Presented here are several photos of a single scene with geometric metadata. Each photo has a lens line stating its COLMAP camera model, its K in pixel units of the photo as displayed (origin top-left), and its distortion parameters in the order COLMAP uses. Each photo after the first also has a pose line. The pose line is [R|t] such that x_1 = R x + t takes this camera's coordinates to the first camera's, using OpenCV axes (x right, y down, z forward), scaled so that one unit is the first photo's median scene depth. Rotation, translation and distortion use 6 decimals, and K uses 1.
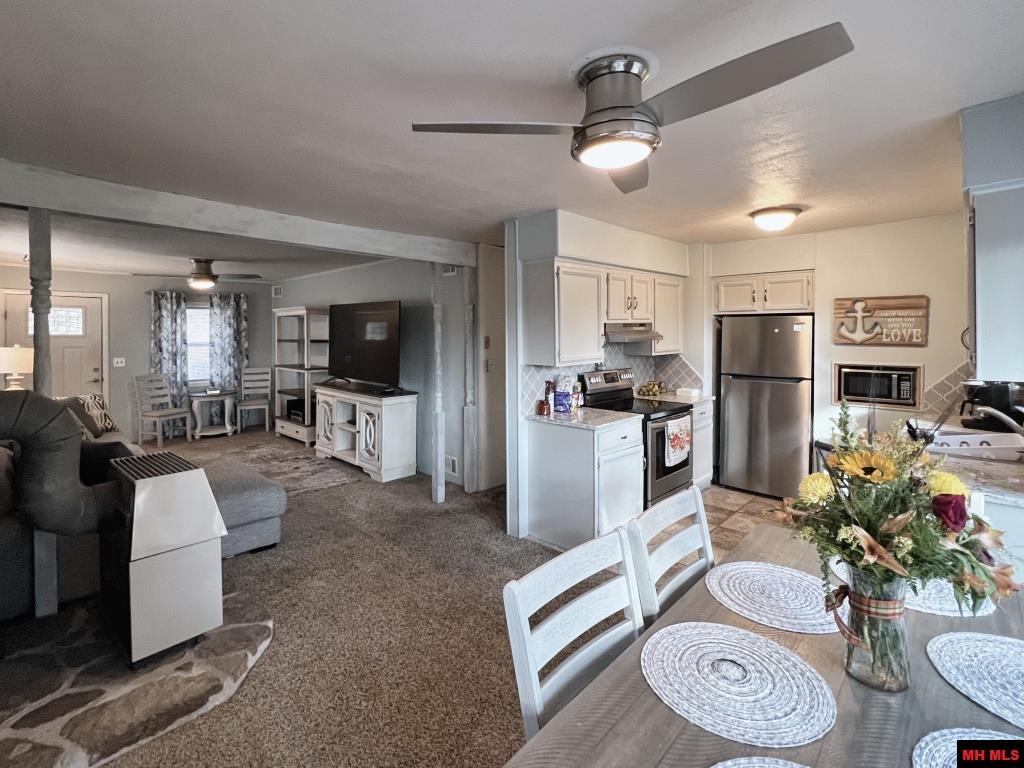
lens RADIAL K [[490.8, 0, 516.6], [0, 490.8, 342.0], [0, 0, 1]] dist [0.000269, 0.000553]
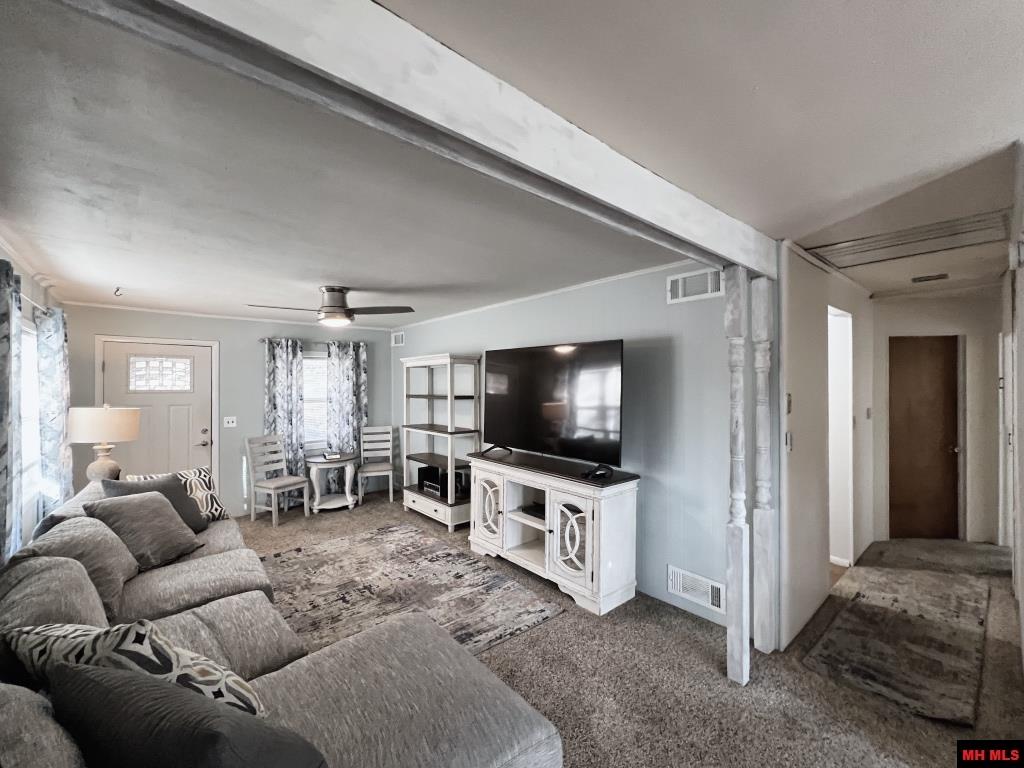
lens RADIAL K [[427.1, 0, 511.1], [0, 427.1, 387.8], [0, 0, 1]] dist [-0.000887, -0.000056]
pose [[0.994859, -0.002695, -0.101231, -0.241752], [0.001675, 0.999947, -0.010161, -0.009430], [0.101253, 0.009940, 0.994811, 0.302459]]
